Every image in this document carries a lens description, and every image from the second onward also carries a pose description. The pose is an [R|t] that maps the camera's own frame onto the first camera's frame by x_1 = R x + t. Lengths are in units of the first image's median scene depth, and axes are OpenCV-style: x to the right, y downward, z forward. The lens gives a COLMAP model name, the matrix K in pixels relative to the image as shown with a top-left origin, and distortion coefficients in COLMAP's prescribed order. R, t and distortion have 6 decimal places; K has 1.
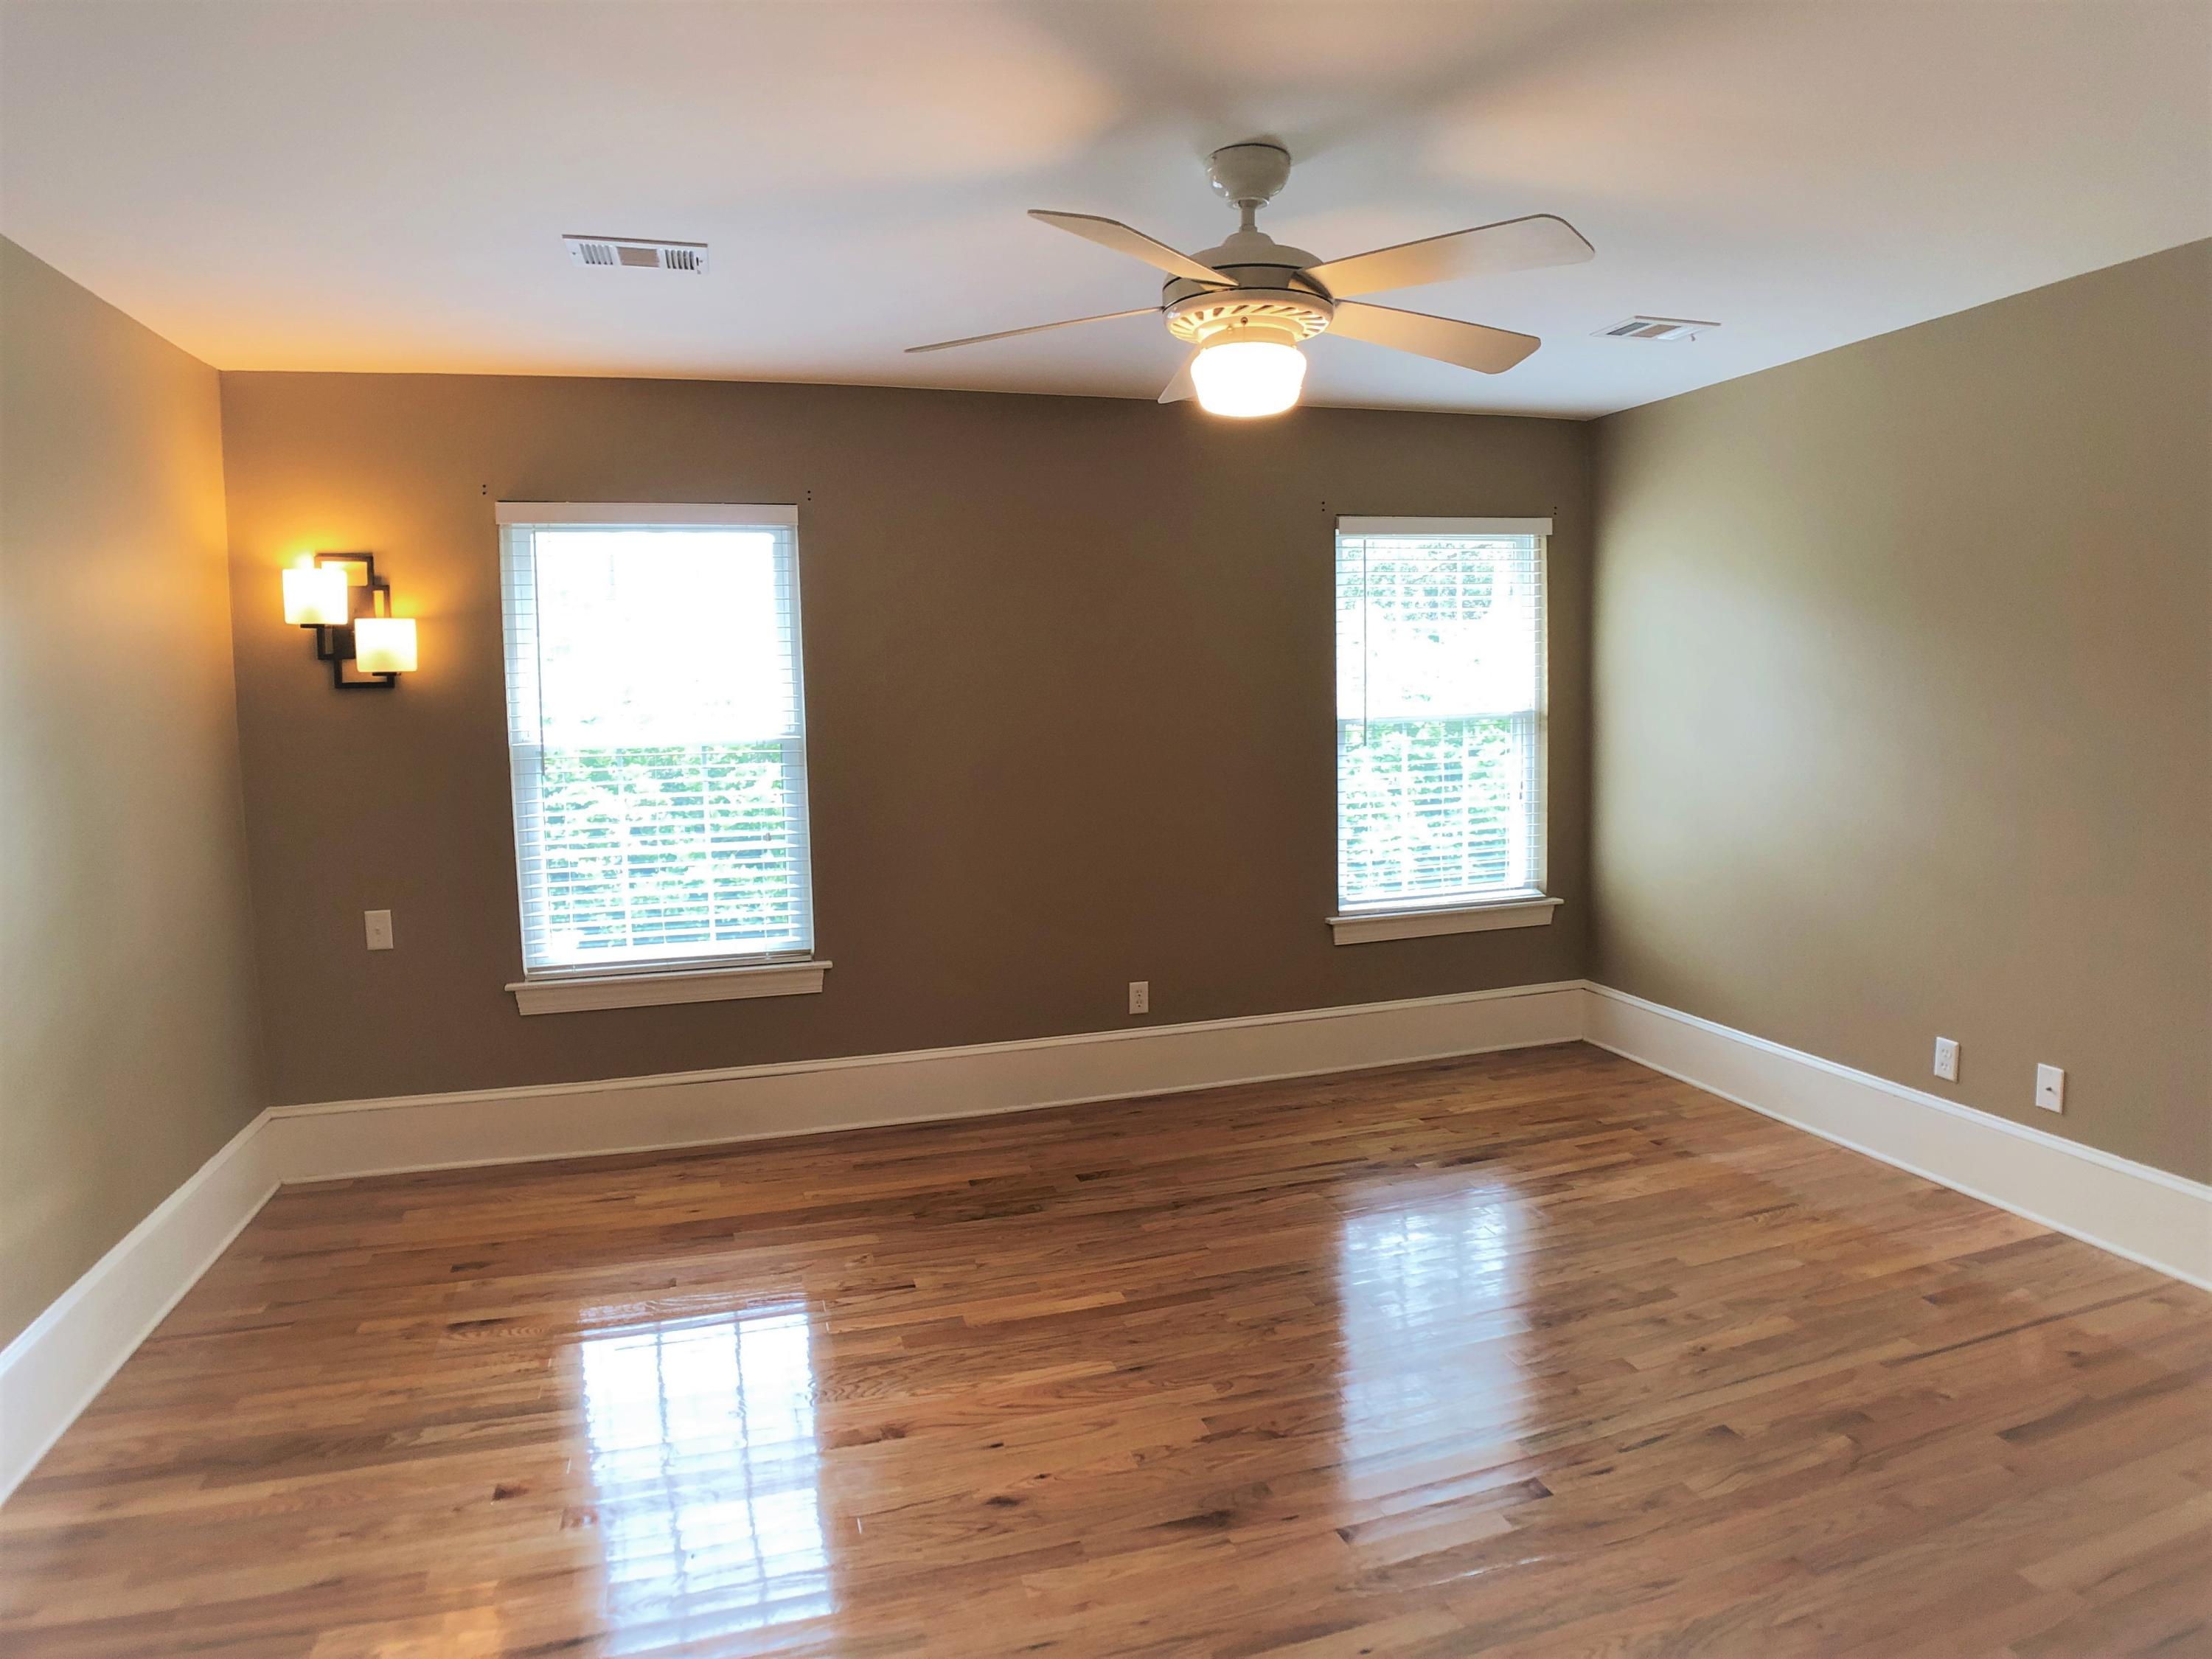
lens RADIAL K [[1270.4, 0, 1103.1], [0, 1270.4, 829.8], [0, 0, 1]] dist [-0.078698, 0.015524]
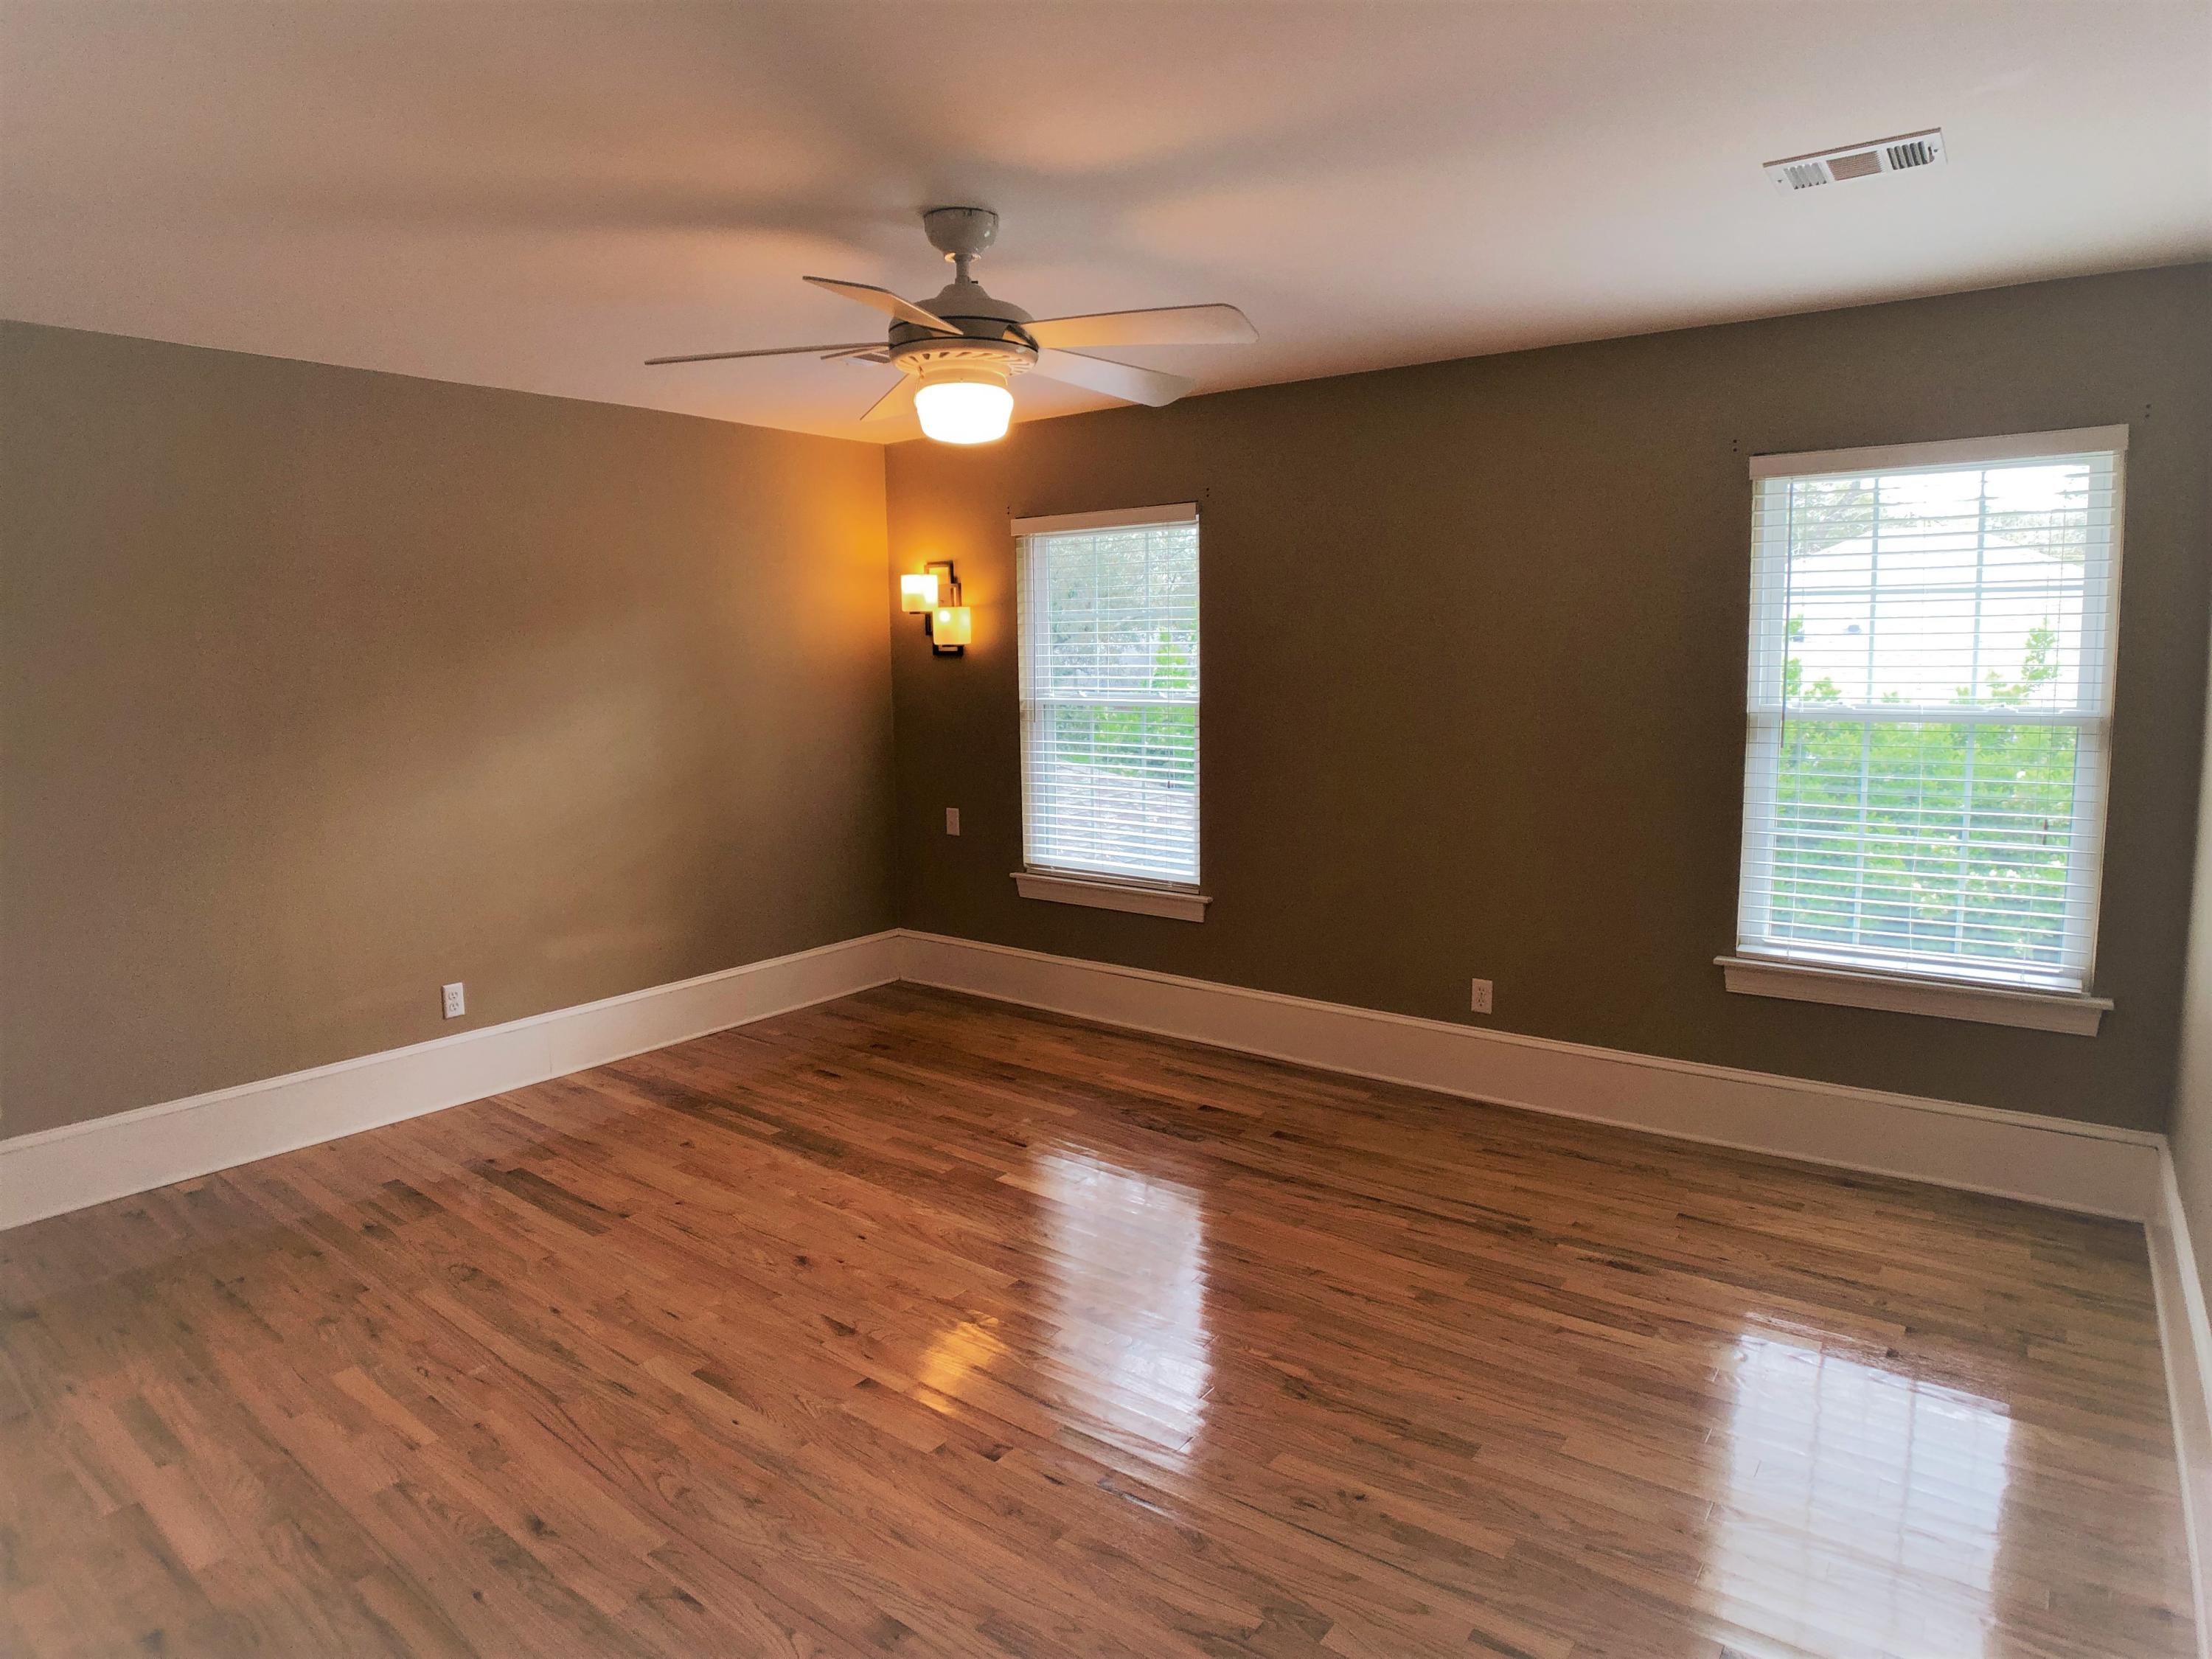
lens RADIAL K [[1270.4, 0, 1104.7], [0, 1270.4, 843.5], [0, 0, 1]] dist [-0.078698, 0.015524]
pose [[0.589128, 0.132841, -0.797045, 0.680152], [-0.088892, 0.991062, 0.099474, -0.055114], [0.803135, 0.012248, 0.595671, 0.244104]]
